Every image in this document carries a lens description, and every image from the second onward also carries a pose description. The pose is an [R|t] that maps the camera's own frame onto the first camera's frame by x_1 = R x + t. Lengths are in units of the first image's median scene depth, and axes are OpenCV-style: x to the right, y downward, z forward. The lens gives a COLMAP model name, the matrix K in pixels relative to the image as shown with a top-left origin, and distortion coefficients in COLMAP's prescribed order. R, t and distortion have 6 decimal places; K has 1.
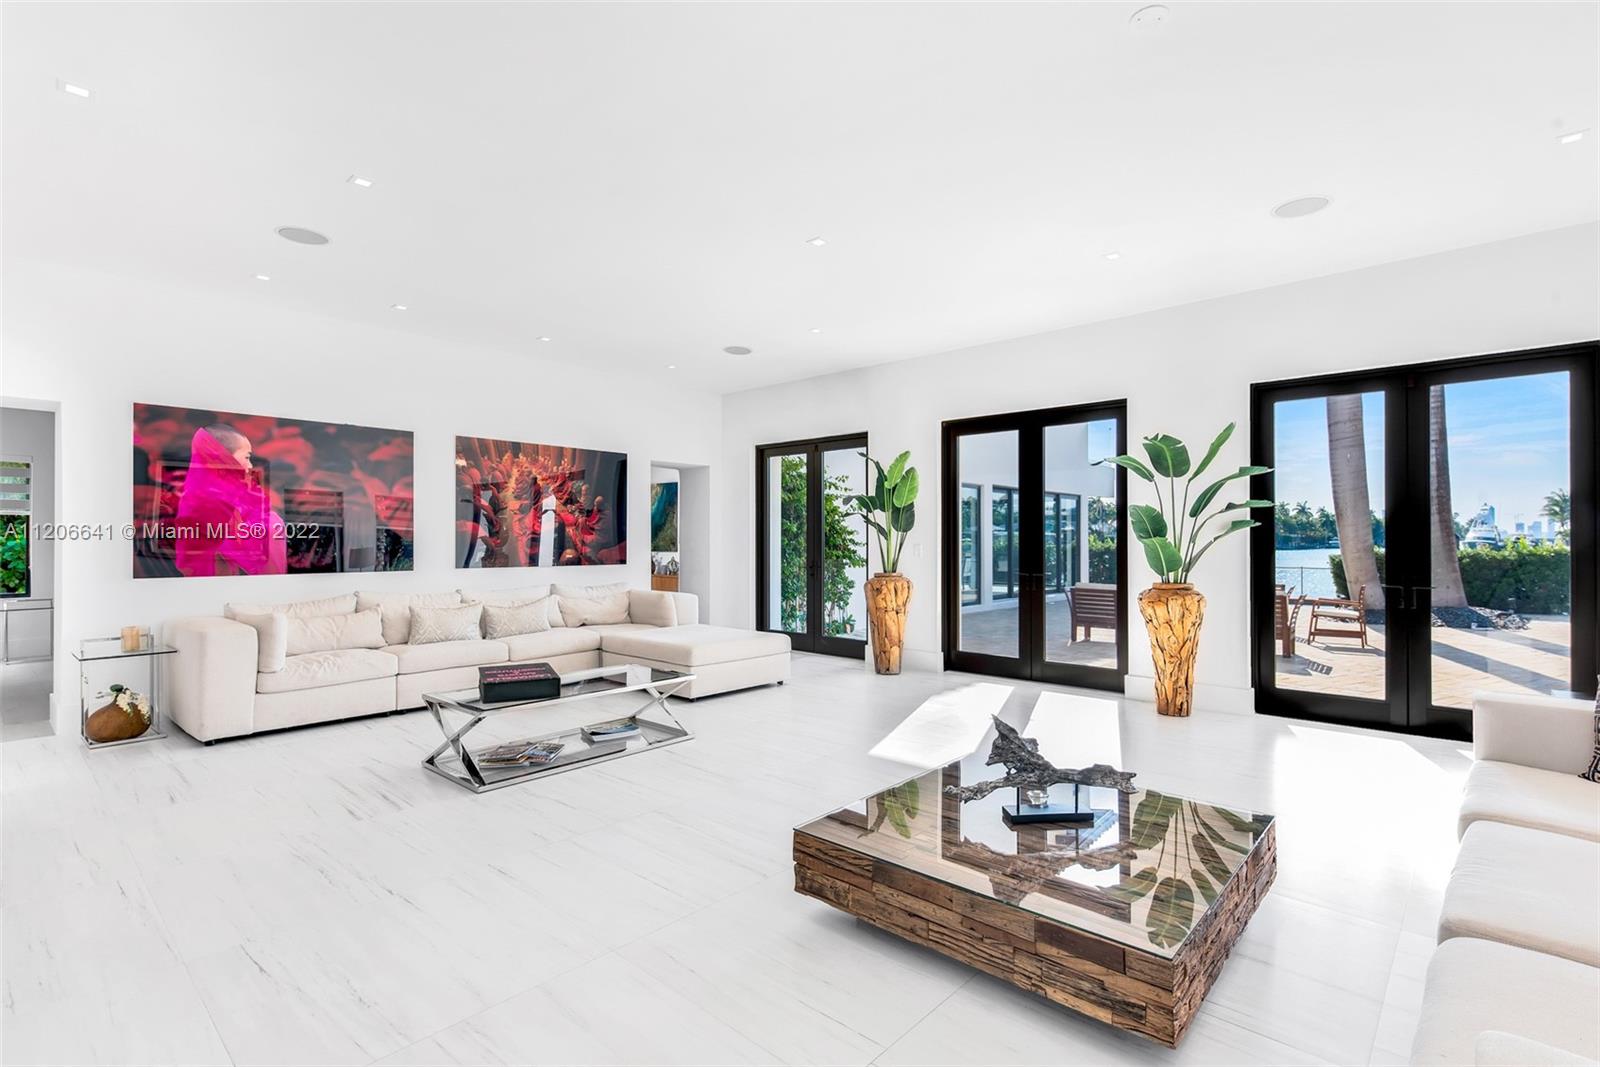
lens RADIAL K [[775.3, 0, 822.1], [0, 775.3, 531.9], [0, 0, 1]] dist [-0.001302, -0.000143]
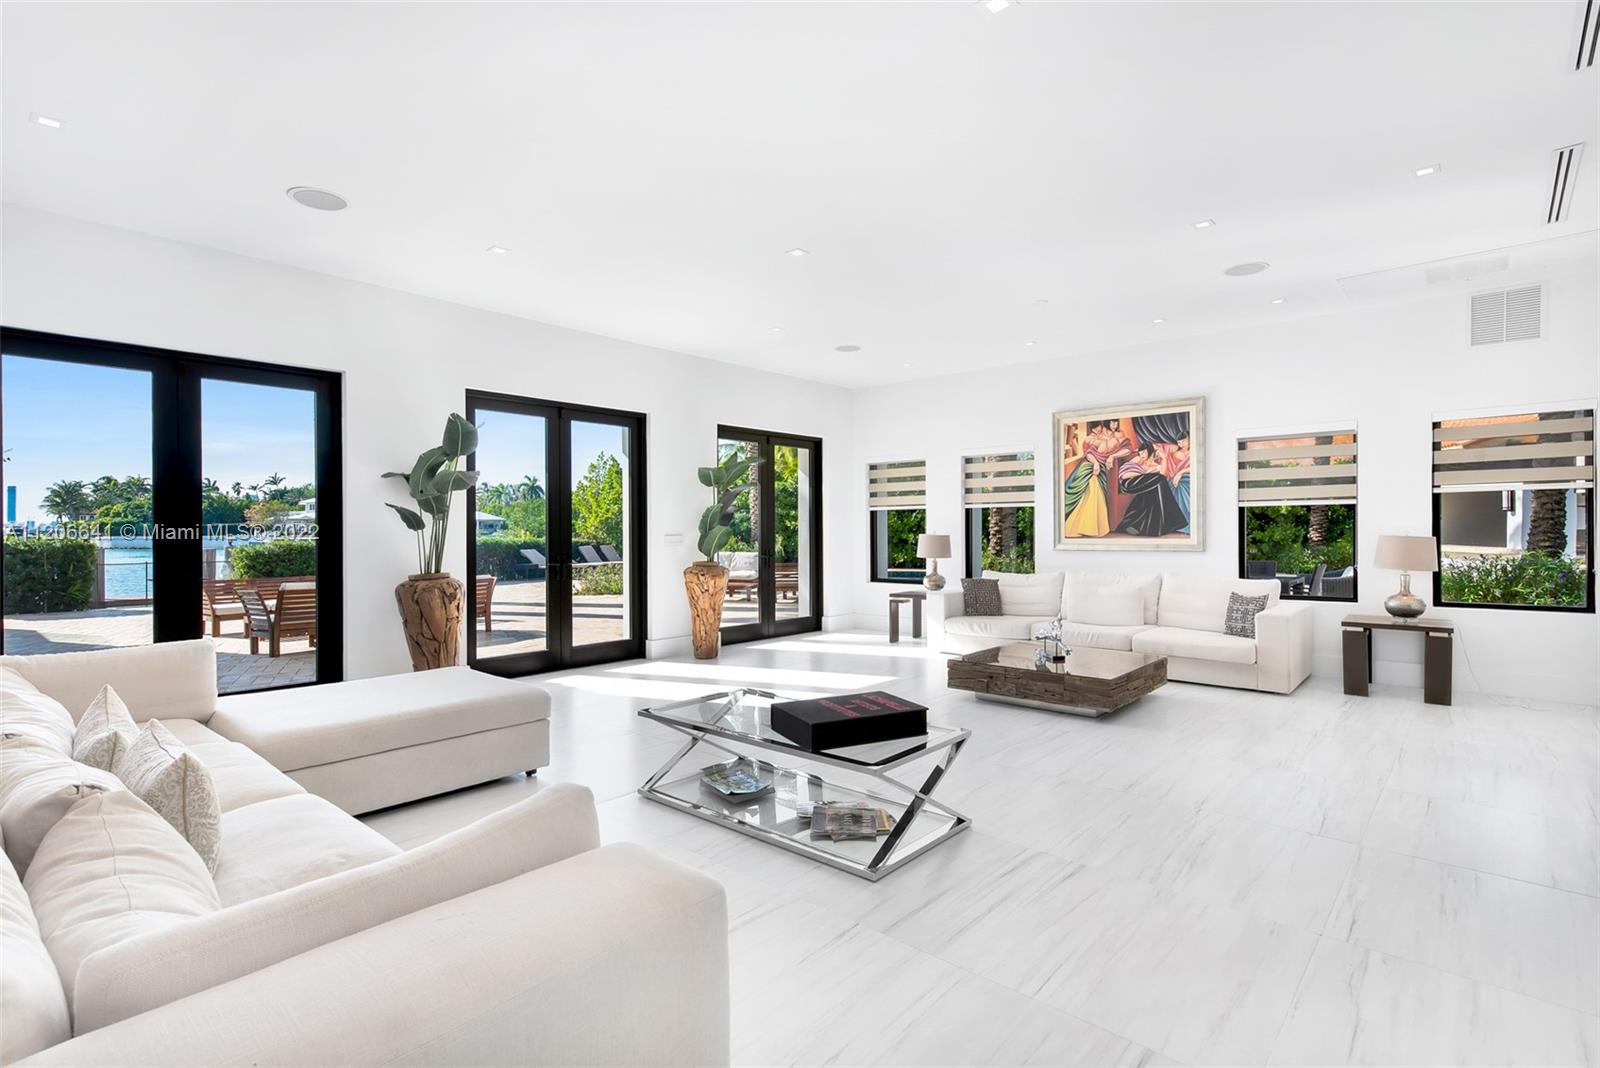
lens RADIAL K [[775.3, 0, 822.1], [0, 775.3, 532.4], [0, 0, 1]] dist [-0.001302, -0.000143]
pose [[-0.019953, -0.007120, 0.999776, -0.727316], [-0.004187, 0.999966, 0.007038, 0.004333], [-0.999792, -0.004046, -0.019982, 0.664556]]
